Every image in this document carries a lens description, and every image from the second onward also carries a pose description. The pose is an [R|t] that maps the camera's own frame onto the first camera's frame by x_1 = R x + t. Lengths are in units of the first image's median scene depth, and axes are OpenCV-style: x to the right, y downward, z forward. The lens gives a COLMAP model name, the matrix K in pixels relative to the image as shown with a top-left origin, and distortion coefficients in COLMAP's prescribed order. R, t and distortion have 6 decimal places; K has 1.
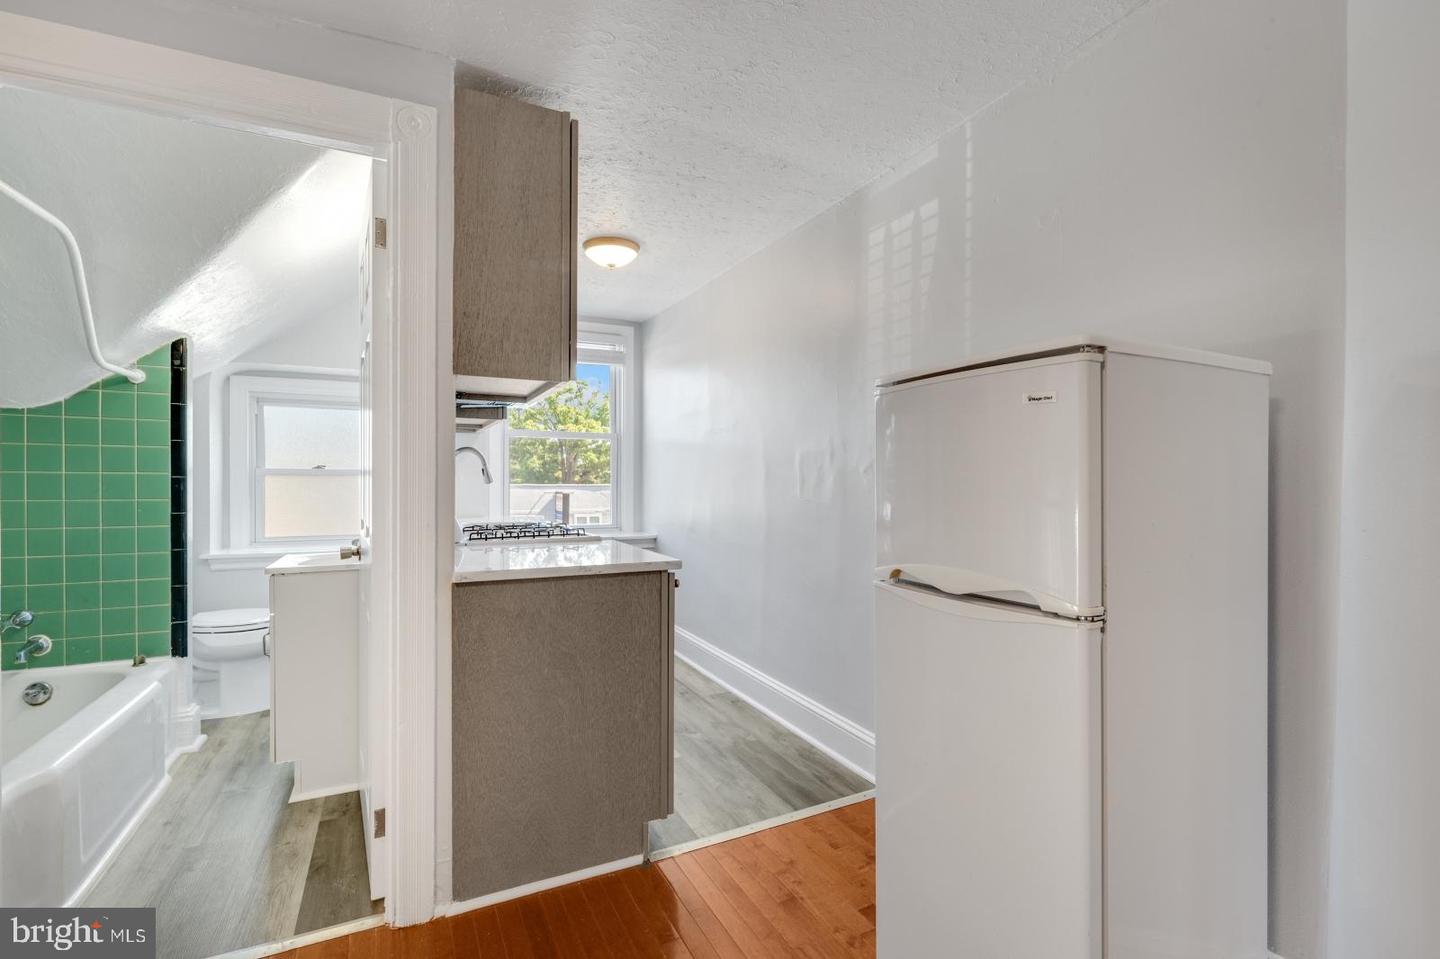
lens RADIAL K [[644.8, 0, 718.1], [0, 644.8, 484.2], [0, 0, 1]] dist [0.003978, -0.001795]
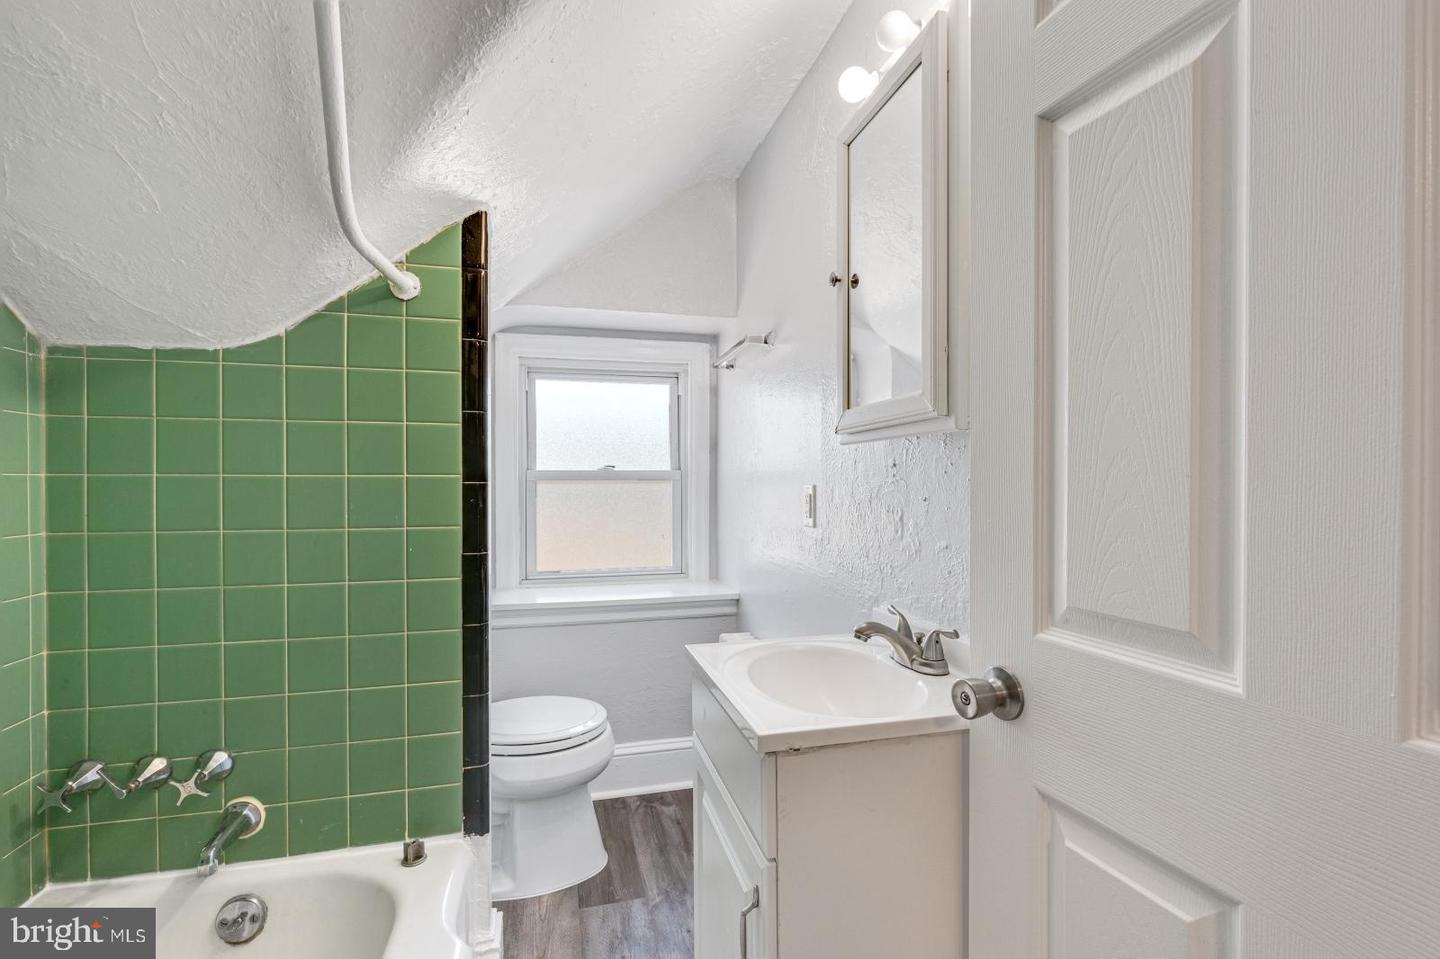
lens RADIAL K [[644.8, 0, 718.1], [0, 644.8, 484.2], [0, 0, 1]] dist [0.003978, -0.001795]
pose [[0.978346, -0.009555, -0.206755, -0.558881], [0.007943, 0.999931, -0.008628, -0.004365], [0.206823, 0.006799, 0.978355, 0.558209]]
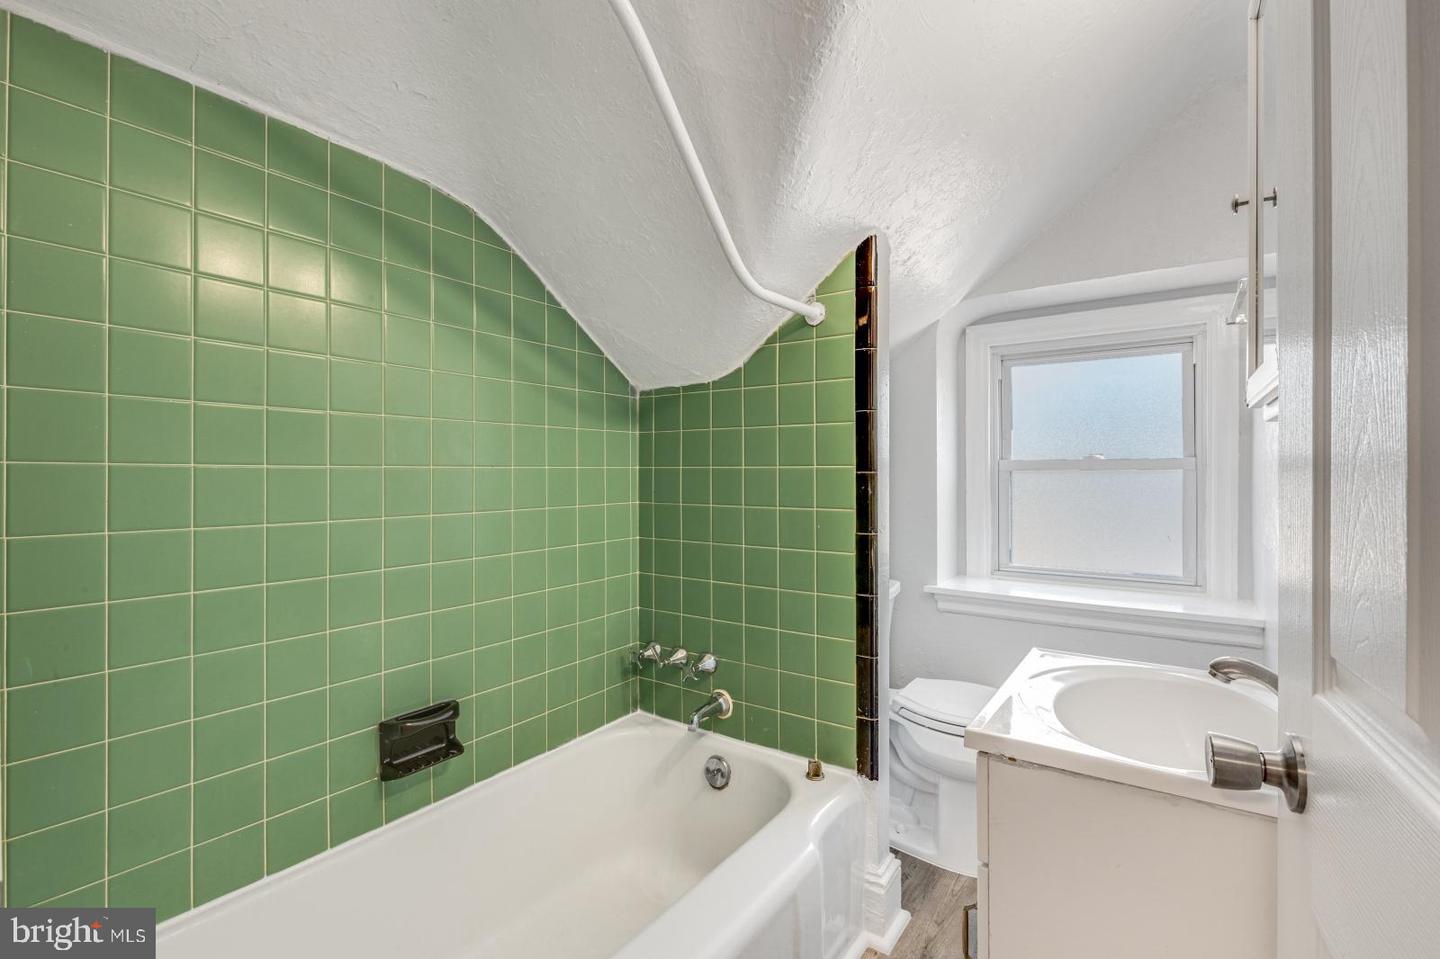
lens RADIAL K [[648.6, 0, 715.0], [0, 648.6, 474.7], [0, 0, 1]] dist [0.001085, -0.000221]
pose [[0.481321, -0.006241, -0.876522, -0.394087], [-0.004142, 0.999947, -0.009395, -0.003272], [0.876534, 0.008152, 0.481270, 0.613598]]
